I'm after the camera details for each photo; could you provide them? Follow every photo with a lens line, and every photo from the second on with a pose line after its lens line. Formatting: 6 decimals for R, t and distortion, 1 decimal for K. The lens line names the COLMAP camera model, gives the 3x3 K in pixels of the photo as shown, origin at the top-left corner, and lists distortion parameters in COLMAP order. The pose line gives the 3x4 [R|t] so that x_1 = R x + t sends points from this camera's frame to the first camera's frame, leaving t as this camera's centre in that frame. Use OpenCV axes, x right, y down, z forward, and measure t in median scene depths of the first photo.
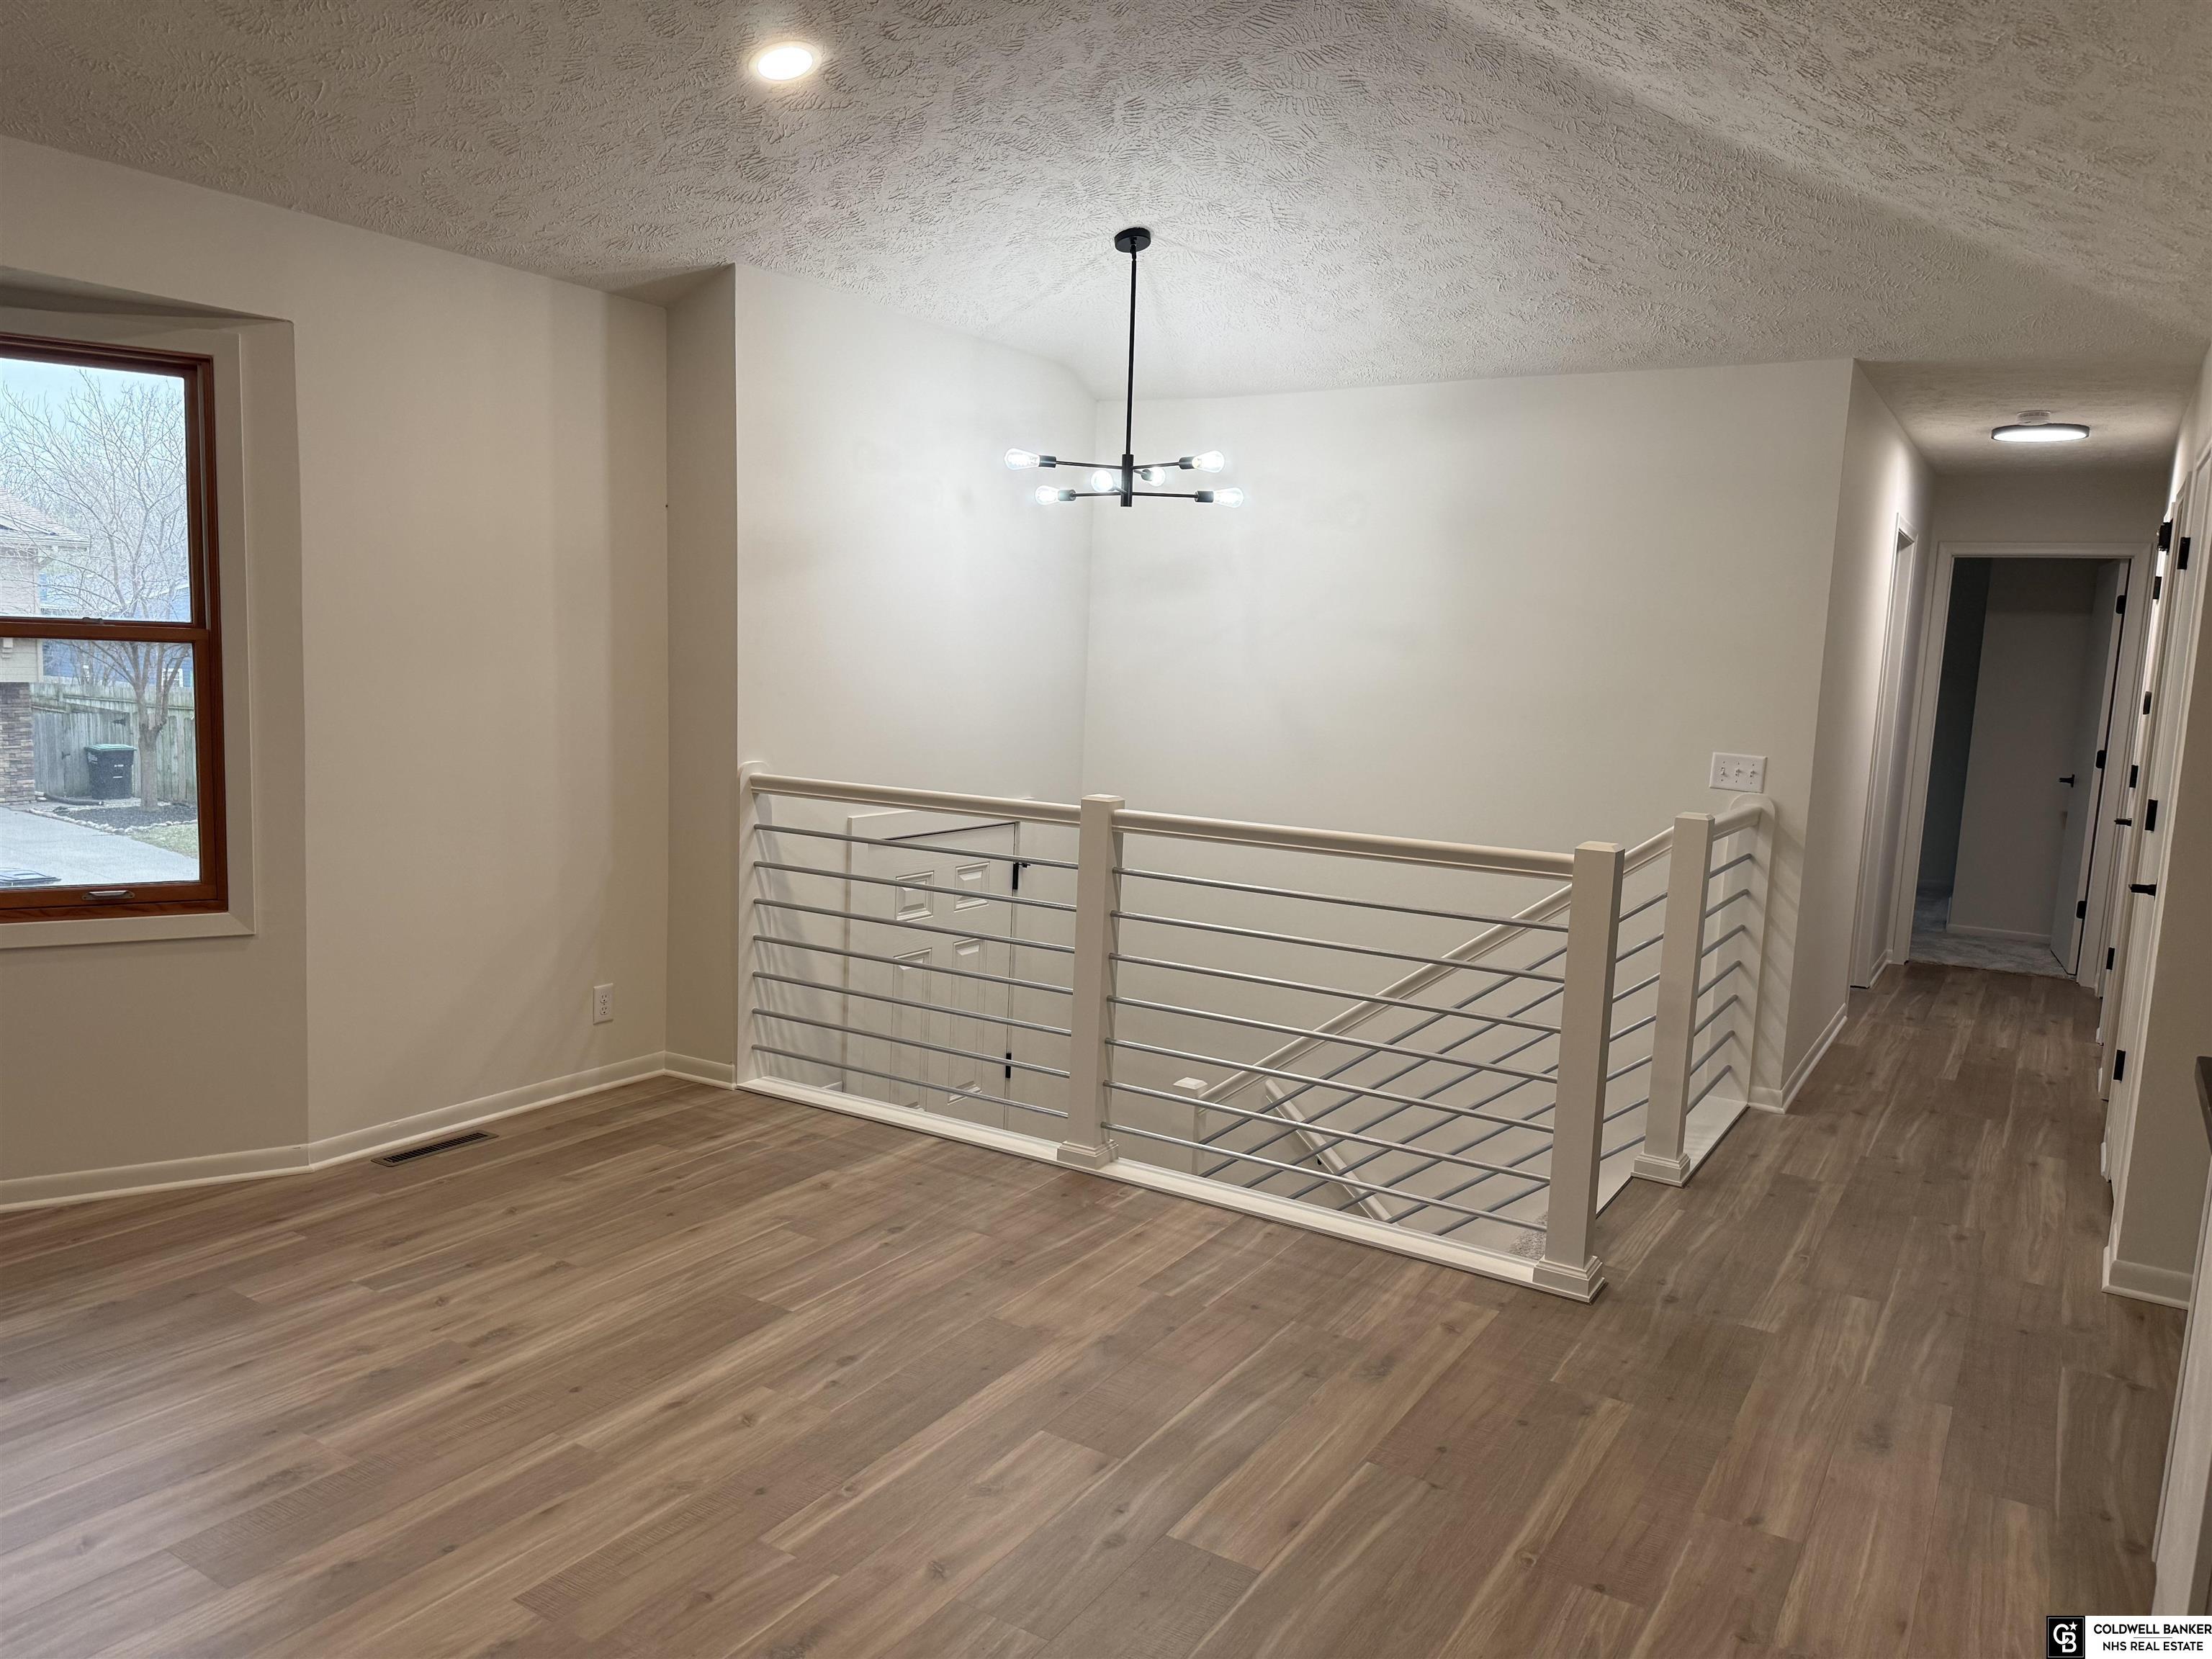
lens RADIAL K [[1558.1, 0, 1108.1], [0, 1558.1, 849.1], [0, 0, 1]] dist [0.017450, -0.022815]
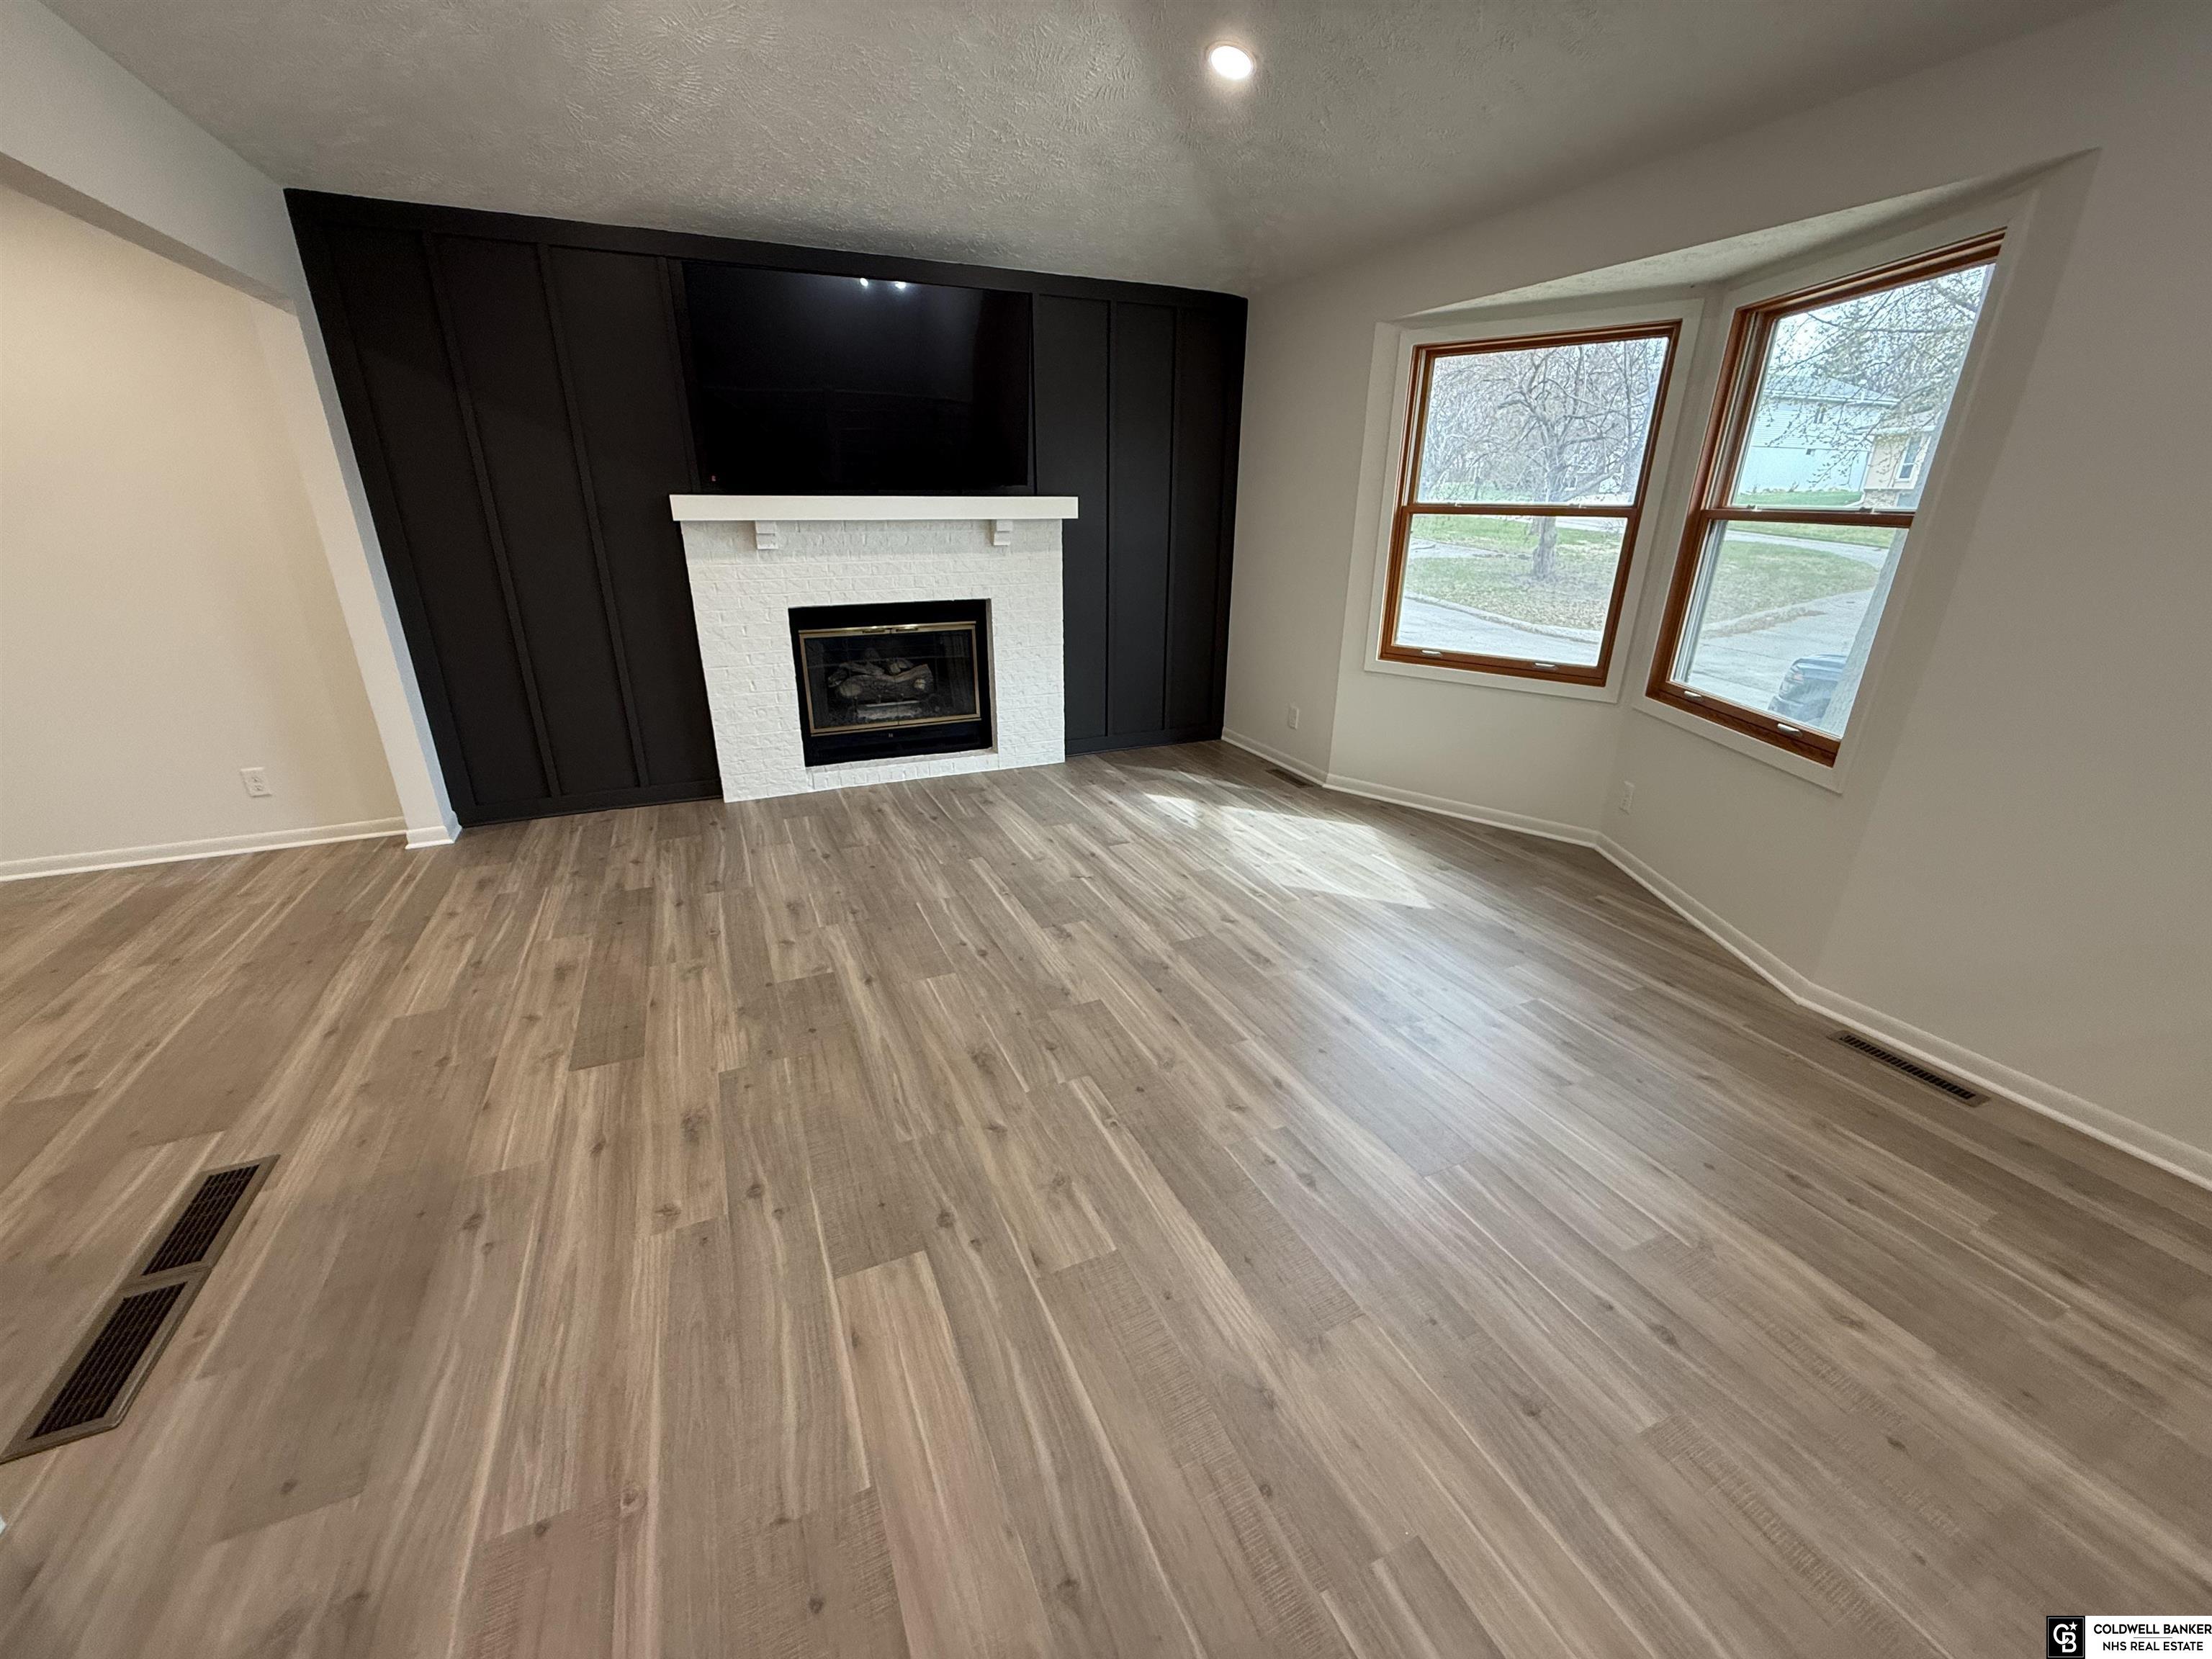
lens RADIAL K [[882.8, 0, 1117.2], [0, 882.8, 834.7], [0, 0, 1]] dist [-0.000930, 0.000092]
pose [[-0.549761, 0.257616, -0.794605, 0.297425], [-0.142158, 0.908525, 0.392904, -0.108077], [0.823137, 0.328963, -0.462850, 0.946319]]
